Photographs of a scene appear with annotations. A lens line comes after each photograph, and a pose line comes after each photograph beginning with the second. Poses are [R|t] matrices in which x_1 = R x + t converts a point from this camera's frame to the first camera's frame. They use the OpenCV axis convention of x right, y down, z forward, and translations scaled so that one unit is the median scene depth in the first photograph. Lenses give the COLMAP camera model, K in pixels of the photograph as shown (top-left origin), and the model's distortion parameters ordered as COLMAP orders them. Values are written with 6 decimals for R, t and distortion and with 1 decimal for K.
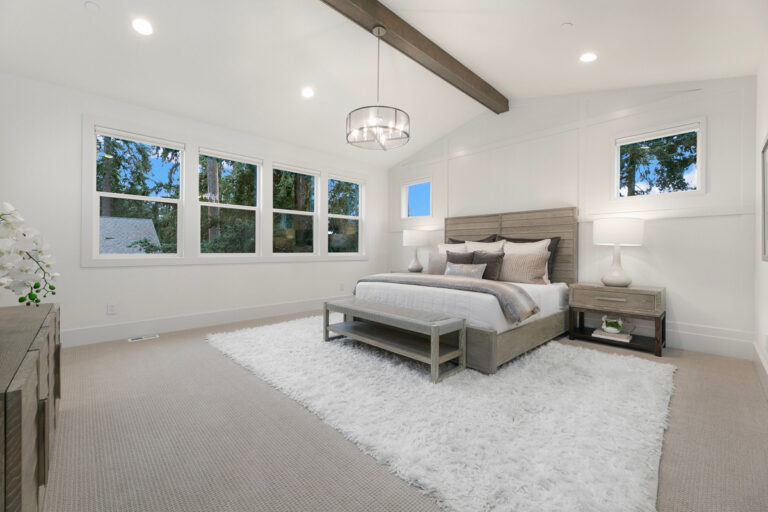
lens RADIAL K [[313.7, 0, 394.2], [0, 313.7, 249.6], [0, 0, 1]] dist [-0.000799, -0.000042]
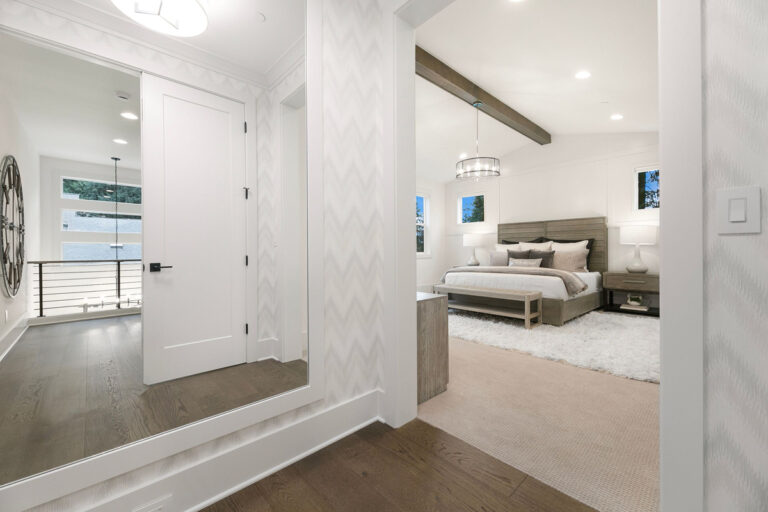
lens RADIAL K [[313.7, 0, 394.2], [0, 313.7, 249.6], [0, 0, 1]] dist [-0.000799, -0.000042]
pose [[0.999754, -0.009940, -0.019813, -0.346059], [0.009902, 0.999949, -0.002002, 0.002123], [0.019832, 0.001806, 0.999802, -0.422196]]
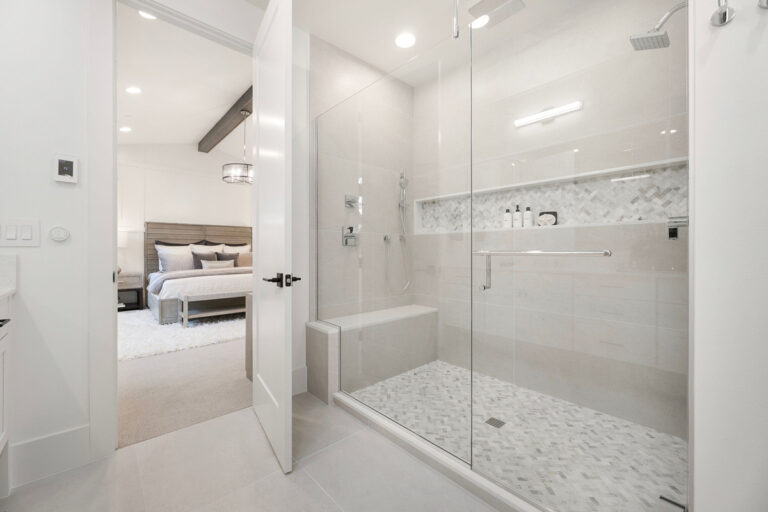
lens RADIAL K [[313.7, 0, 394.2], [0, 313.7, 249.6], [0, 0, 1]] dist [-0.000799, -0.000042]
pose [[0.025651, 0.005806, 0.999654, -1.310625], [0.006919, 0.999958, -0.005985, 0.010790], [-0.999647, 0.007070, 0.025610, 0.157753]]
